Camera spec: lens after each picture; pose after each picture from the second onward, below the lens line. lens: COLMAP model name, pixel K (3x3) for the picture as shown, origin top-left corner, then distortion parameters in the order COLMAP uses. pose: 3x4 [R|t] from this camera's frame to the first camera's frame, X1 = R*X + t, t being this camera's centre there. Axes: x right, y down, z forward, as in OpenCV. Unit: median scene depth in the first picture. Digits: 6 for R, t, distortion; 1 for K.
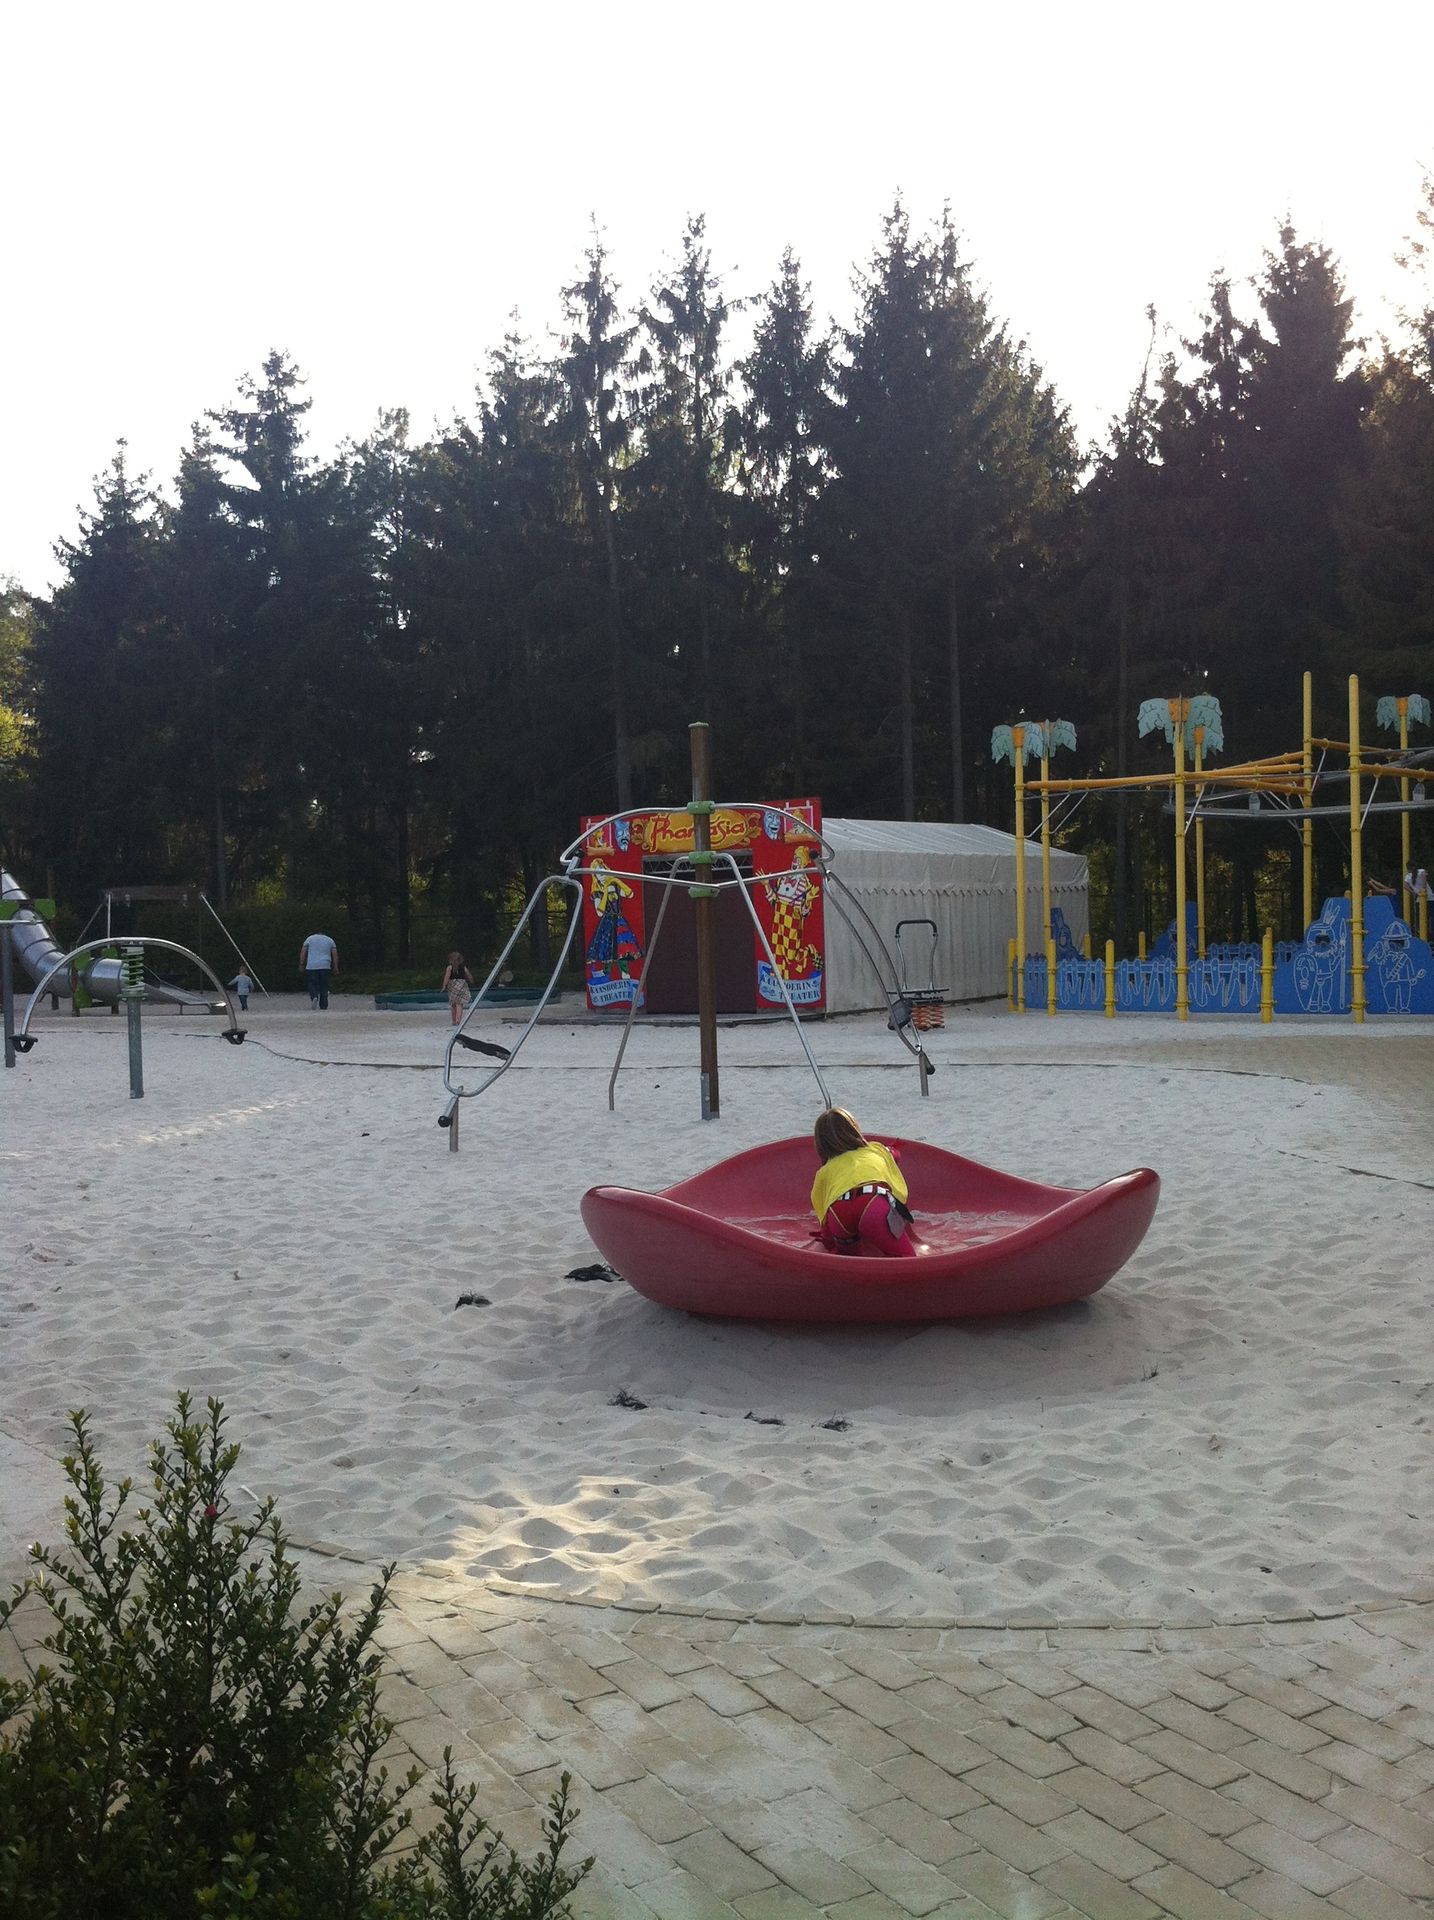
lens RADIAL K [[1859.2, 0, 717.0], [0, 1859.2, 960.0], [0, 0, 1]] dist [0.153360, -0.483067]
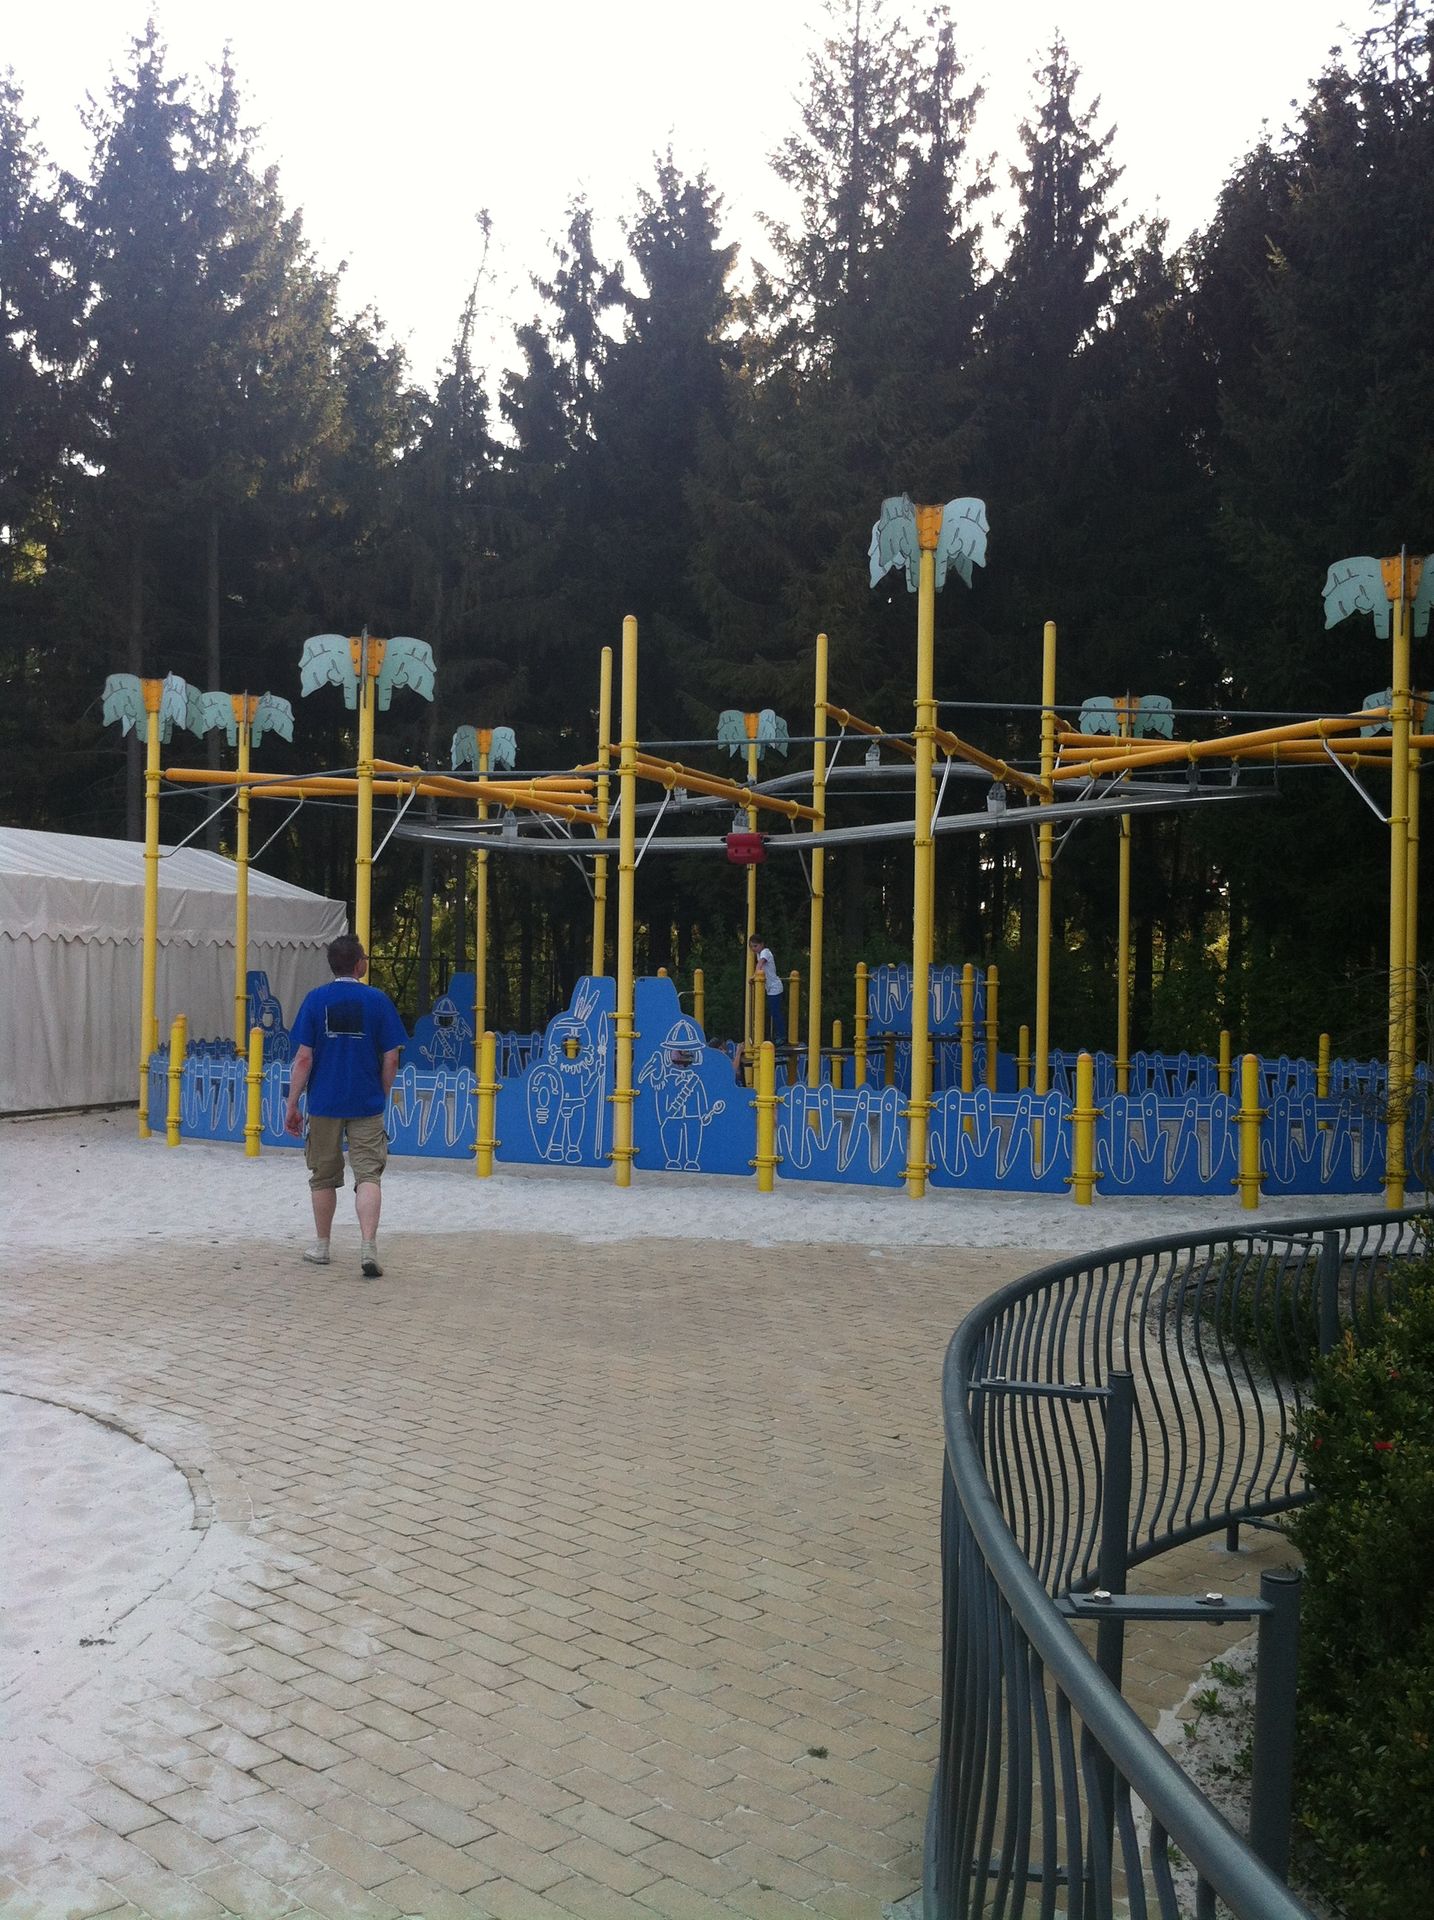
lens RADIAL K [[1879.1, 0, 634.5], [0, 1879.1, 924.7], [0, 0, 1]] dist [0.026848, -0.141778]
pose [[0.966342, 0.054650, 0.251388, 0.135482], [-0.041966, 0.997574, -0.055550, -0.012004], [-0.253814, 0.043131, 0.966291, 0.292871]]
